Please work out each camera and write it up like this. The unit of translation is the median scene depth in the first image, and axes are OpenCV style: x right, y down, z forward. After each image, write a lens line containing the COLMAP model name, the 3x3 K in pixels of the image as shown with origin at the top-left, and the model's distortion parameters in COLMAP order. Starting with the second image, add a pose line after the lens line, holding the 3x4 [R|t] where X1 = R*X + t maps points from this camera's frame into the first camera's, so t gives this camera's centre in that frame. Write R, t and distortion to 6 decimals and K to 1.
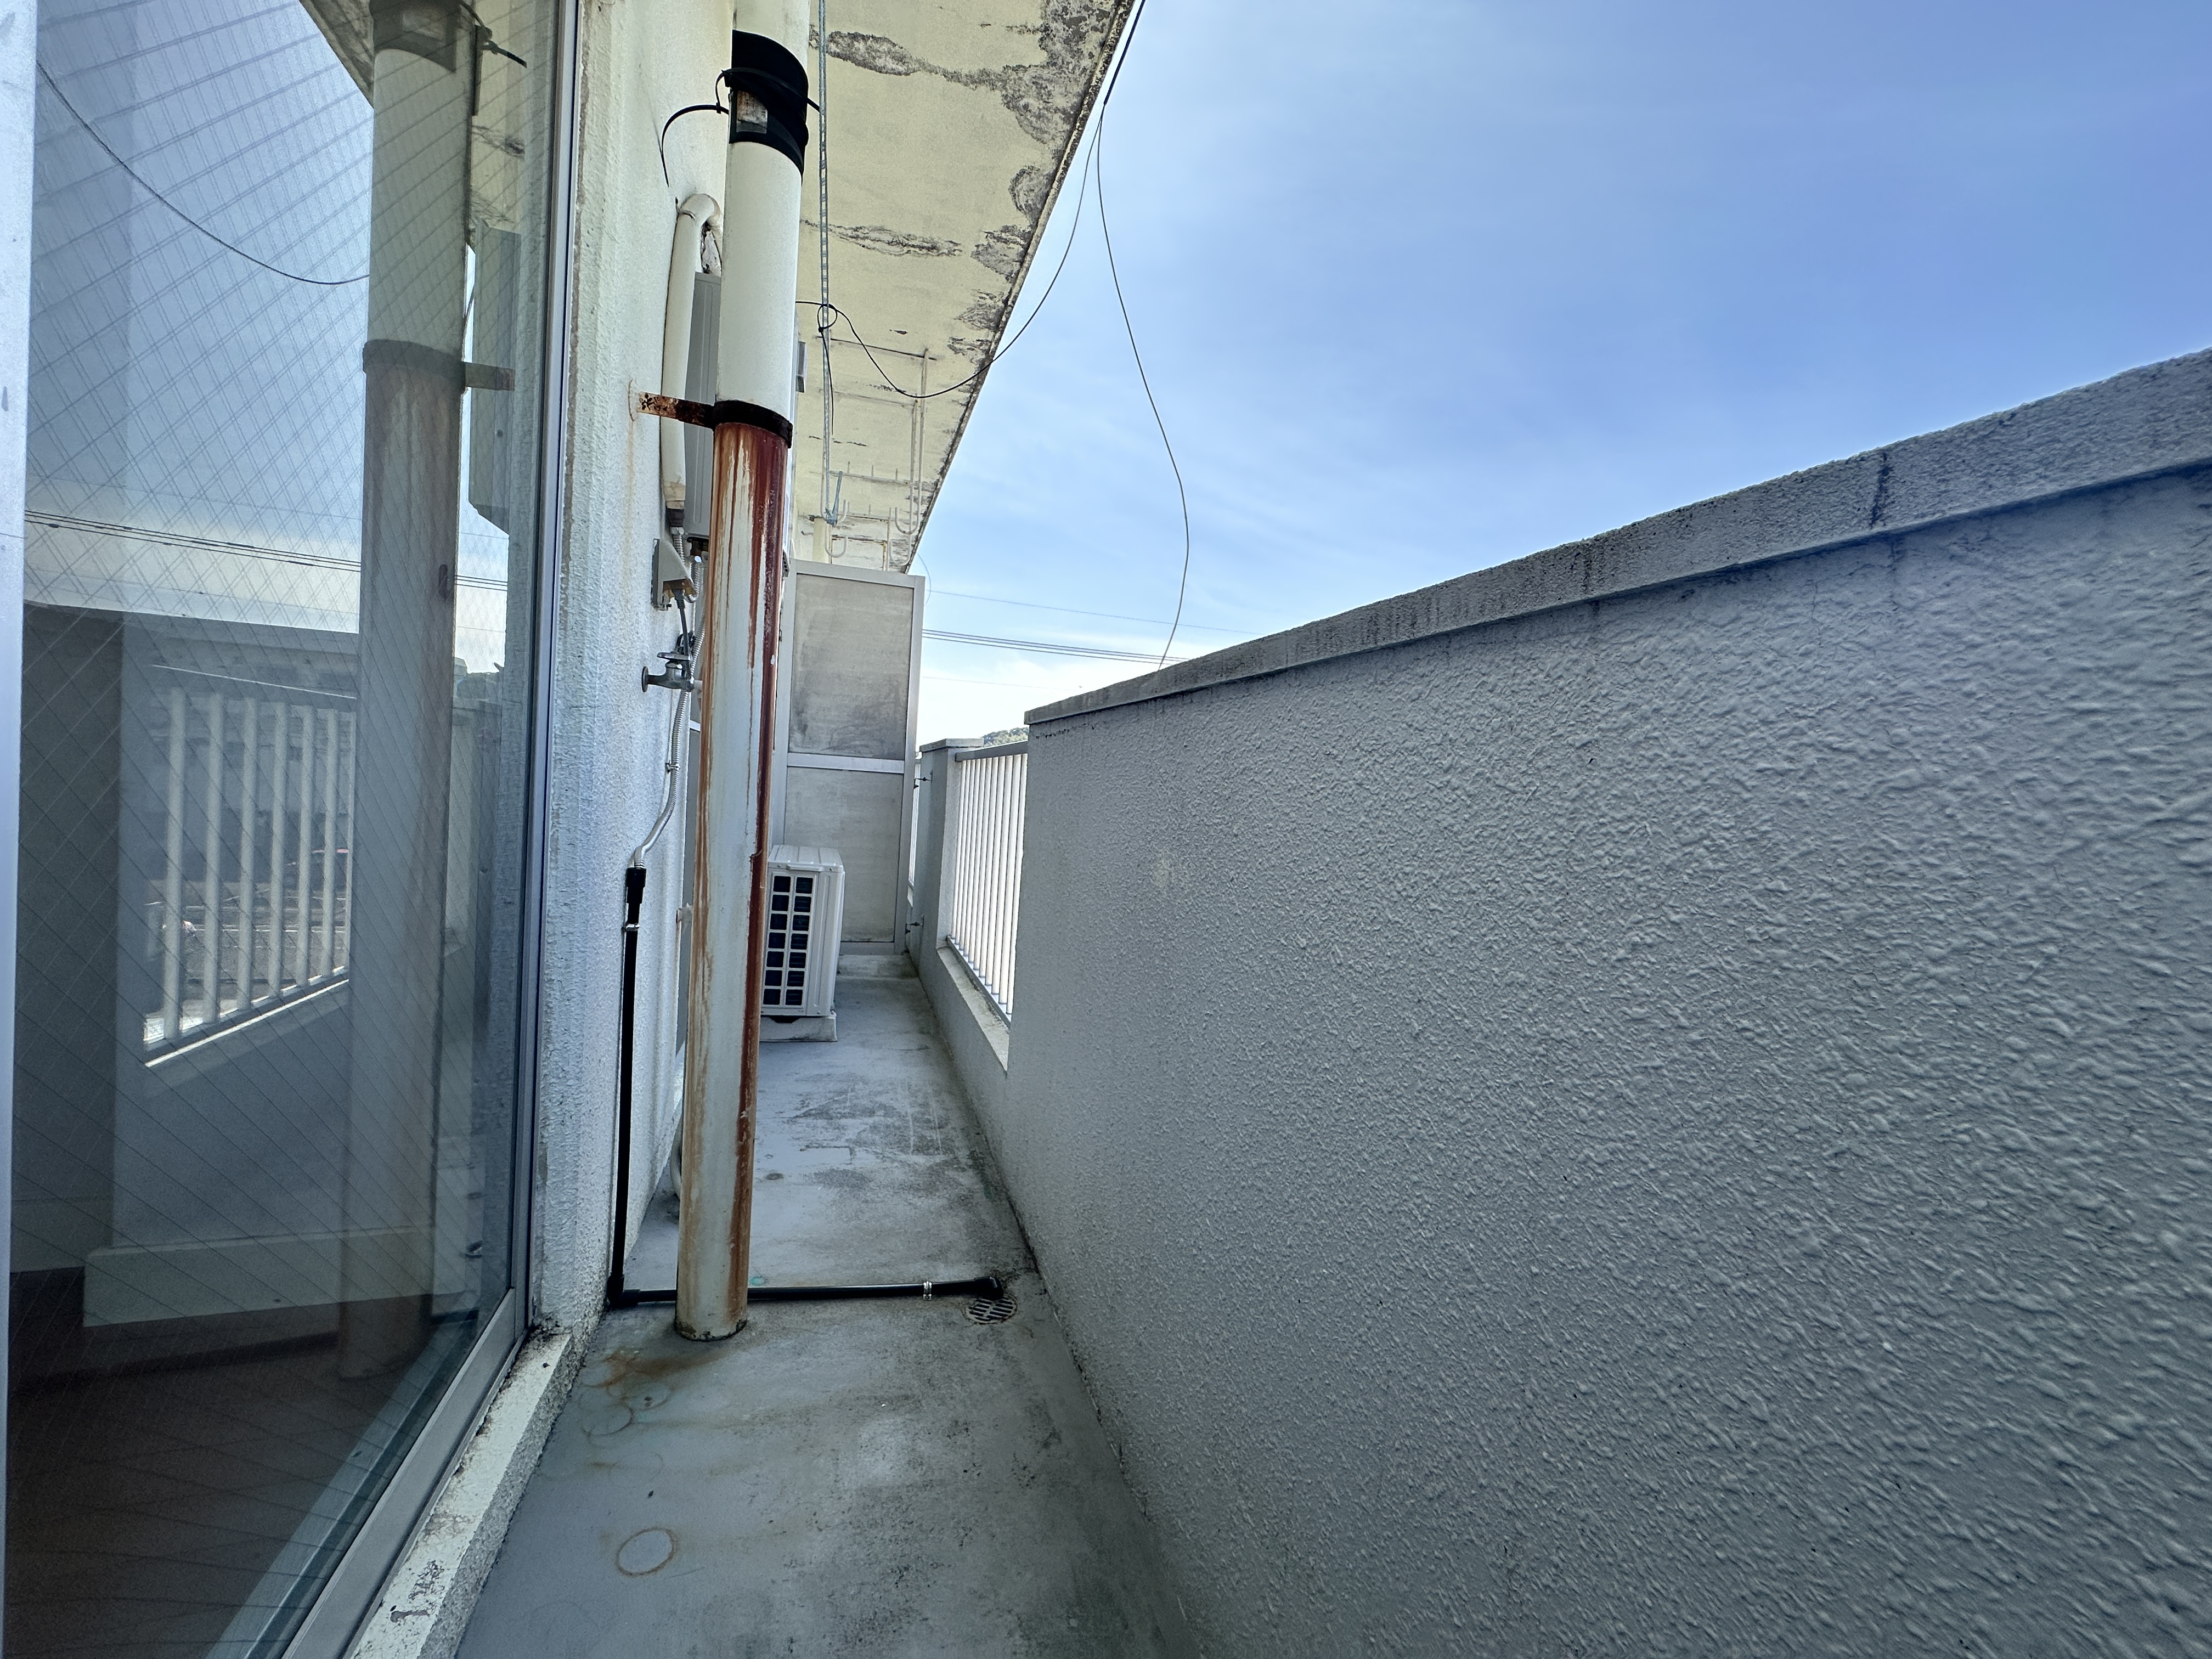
lens RADIAL K [[881.3, 0, 1105.6], [0, 881.3, 828.3], [0, 0, 1]] dist [-0.008946, 0.000036]
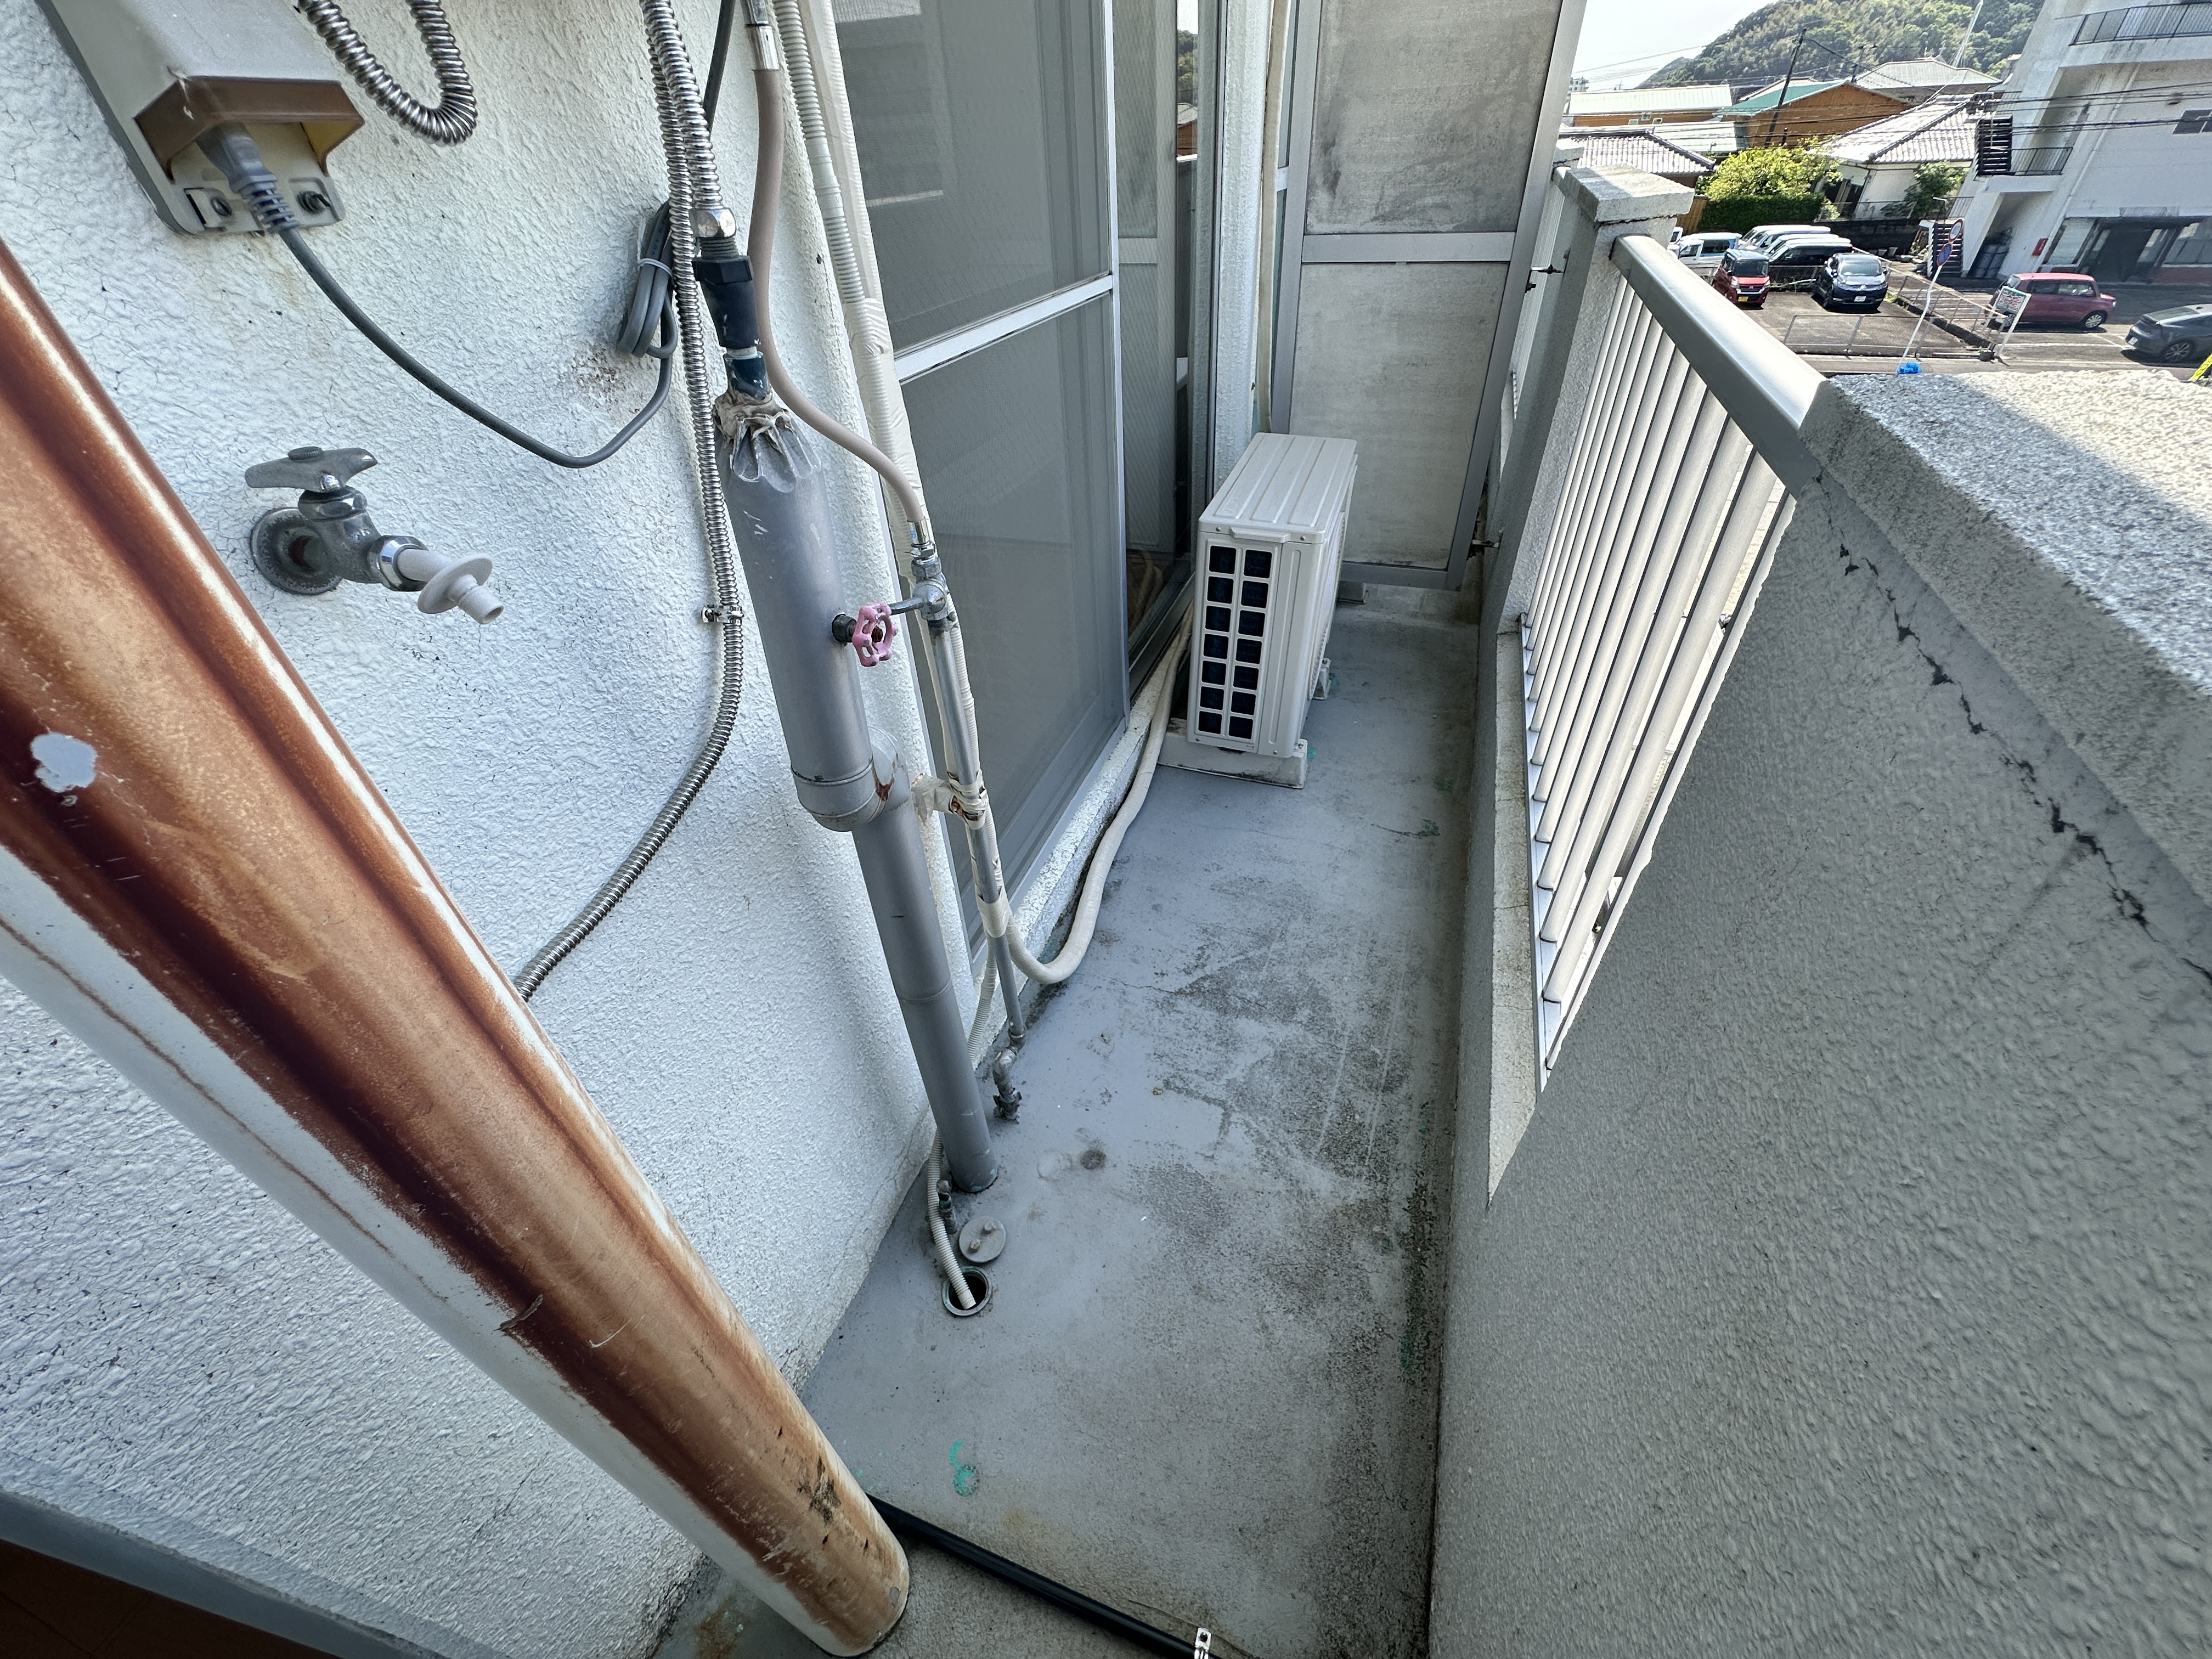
lens RADIAL K [[881.3, 0, 1110.0], [0, 881.3, 829.6], [0, 0, 1]] dist [-0.008946, 0.000036]
pose [[0.799869, 0.289657, -0.525651, -0.067286], [0.068351, 0.826168, 0.559262, -0.136768], [0.596270, -0.483265, 0.641028, 0.528792]]
